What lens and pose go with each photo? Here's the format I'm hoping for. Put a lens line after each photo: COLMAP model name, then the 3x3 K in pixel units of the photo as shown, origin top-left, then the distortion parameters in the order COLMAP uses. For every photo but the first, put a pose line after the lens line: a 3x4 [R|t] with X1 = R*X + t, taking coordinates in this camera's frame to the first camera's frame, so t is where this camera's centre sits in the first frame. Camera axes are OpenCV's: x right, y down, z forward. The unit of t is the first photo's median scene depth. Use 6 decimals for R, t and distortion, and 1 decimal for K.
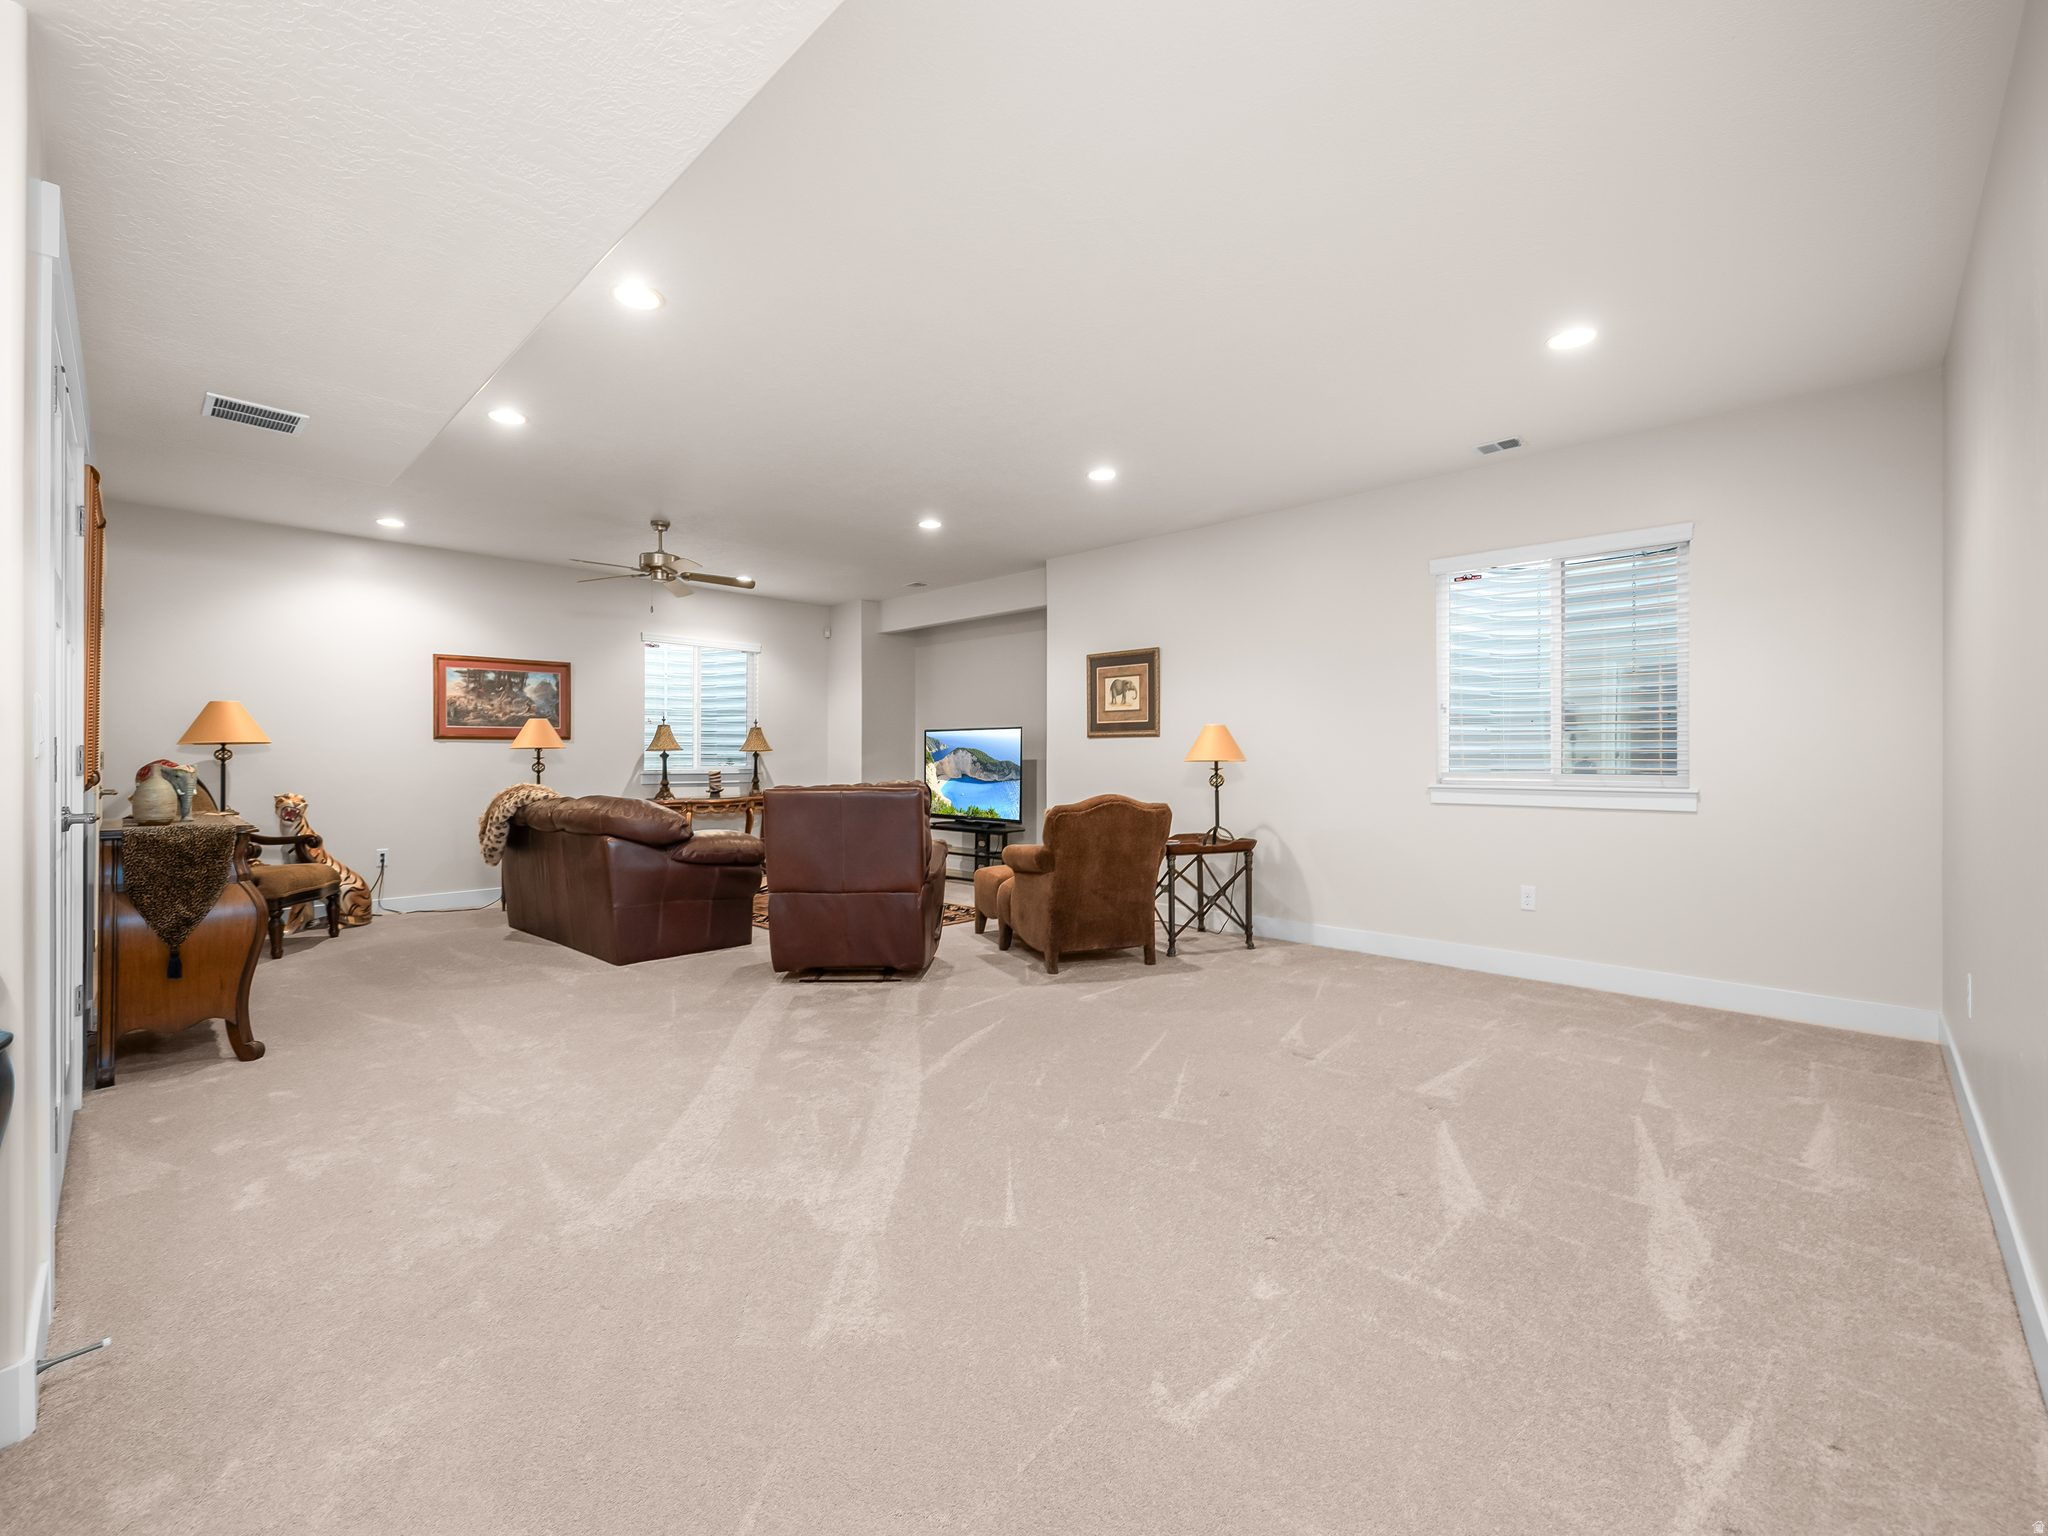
lens RADIAL K [[859.6, 0, 1021.9], [0, 859.6, 766.7], [0, 0, 1]] dist [-0.003053, 0.000483]
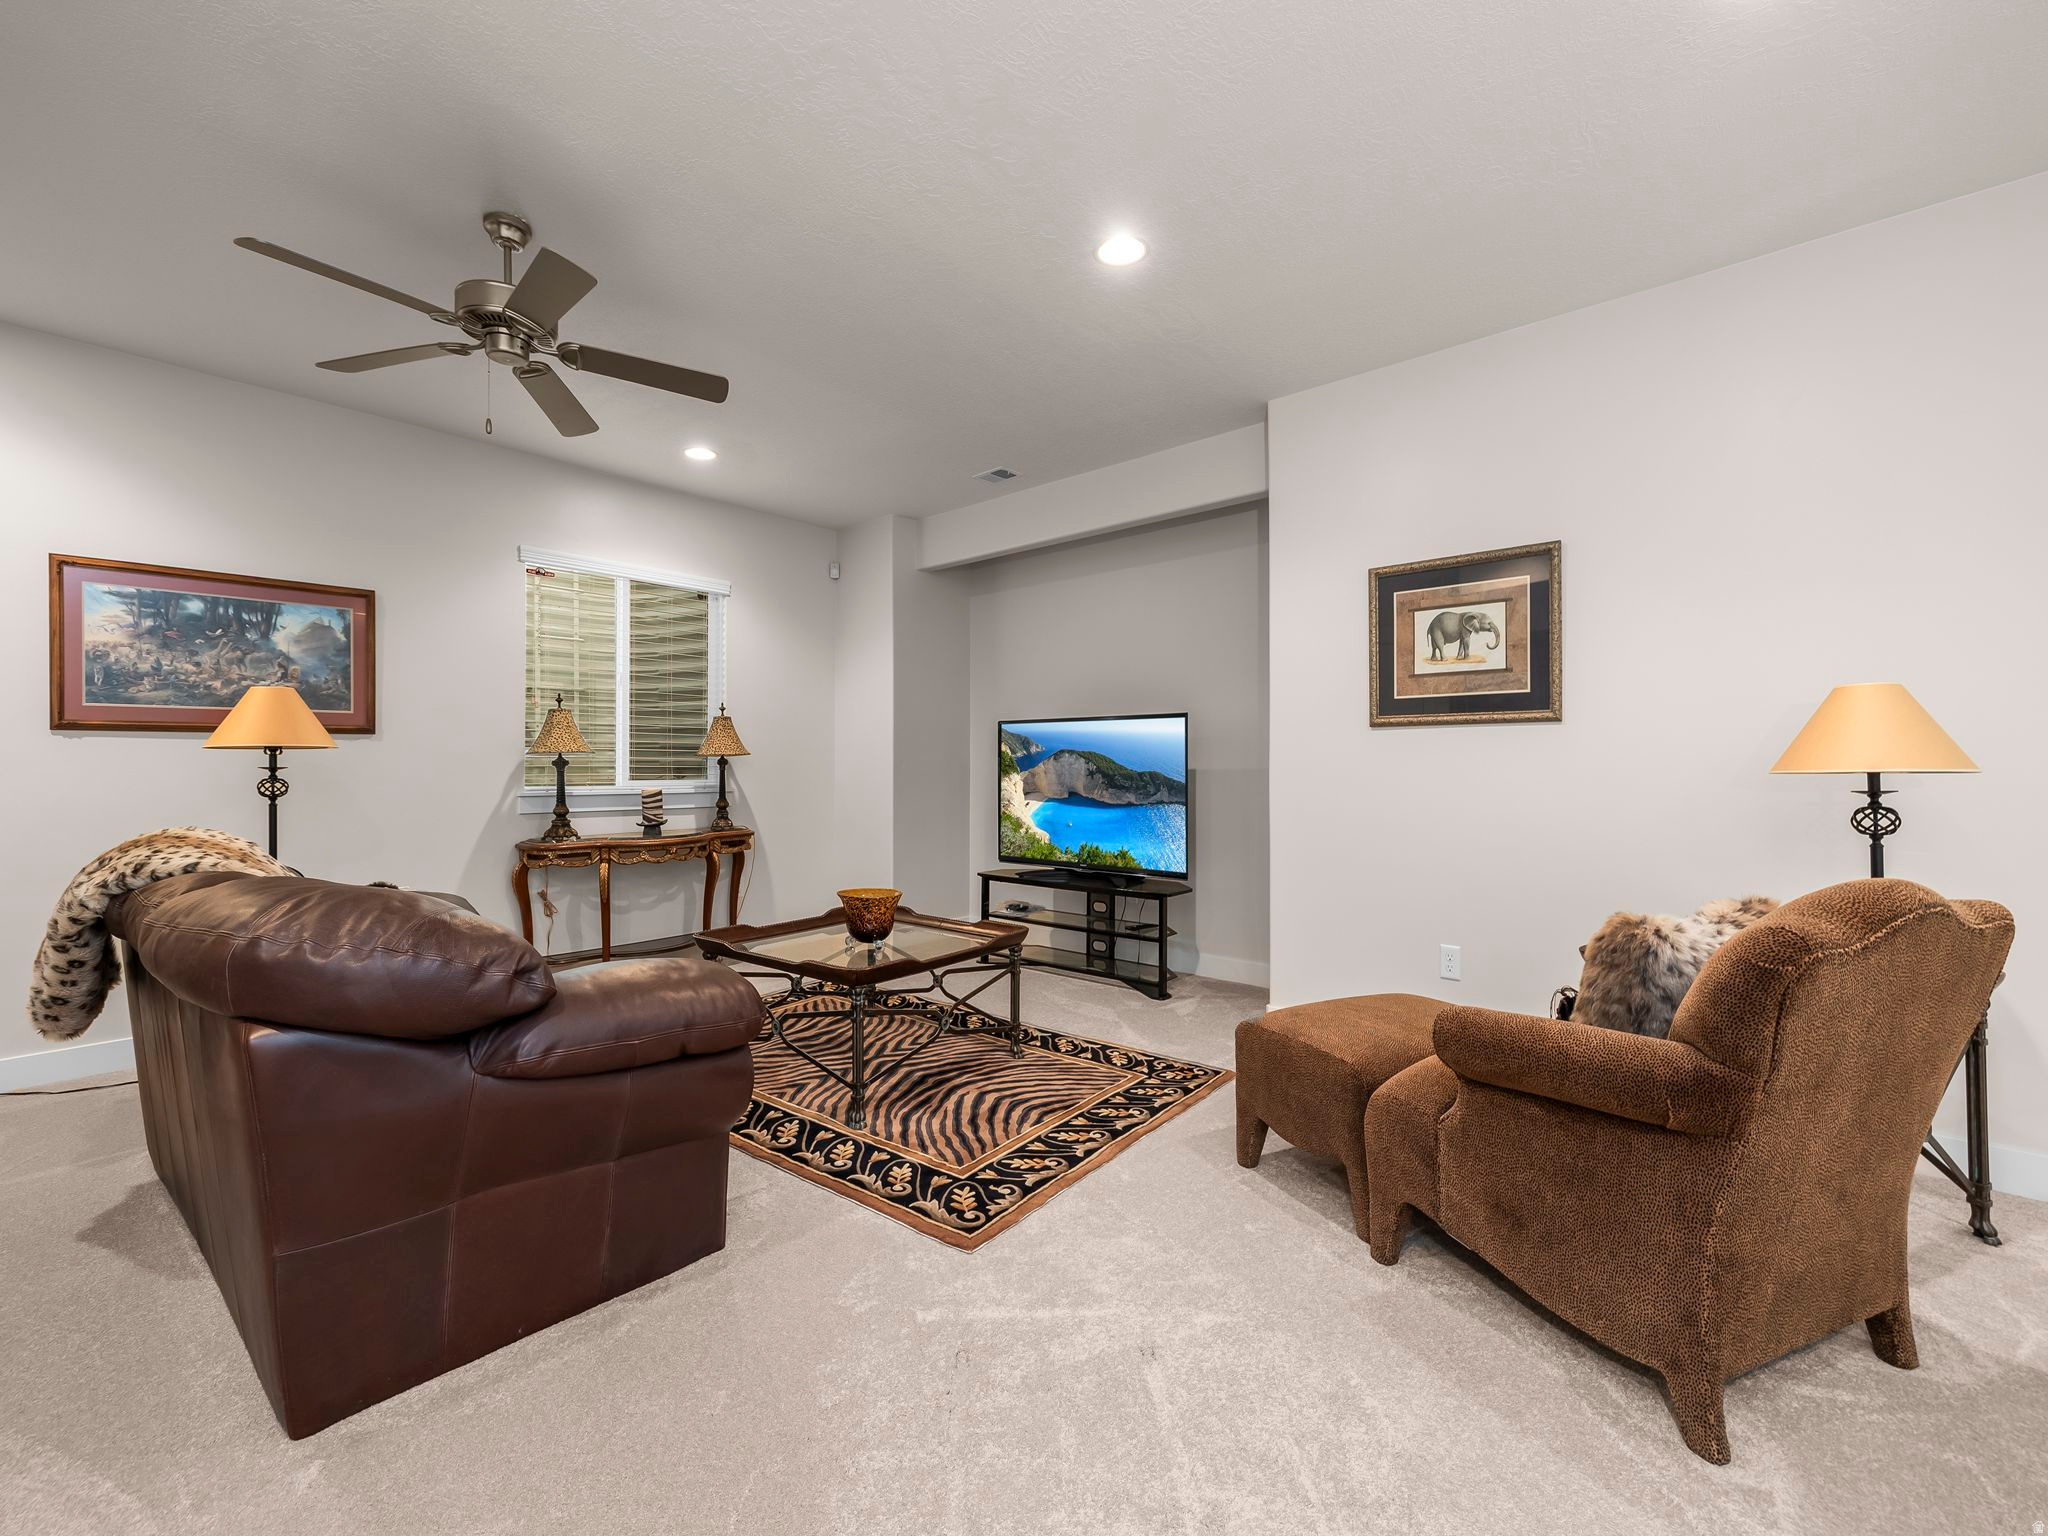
lens RADIAL K [[859.6, 0, 1026.6], [0, 859.6, 763.6], [0, 0, 1]] dist [-0.003053, 0.000483]
pose [[0.998764, -0.002291, 0.049648, -0.152228], [0.002872, 0.999928, -0.011635, -0.005632], [-0.049618, 0.011763, 0.998699, 0.465830]]
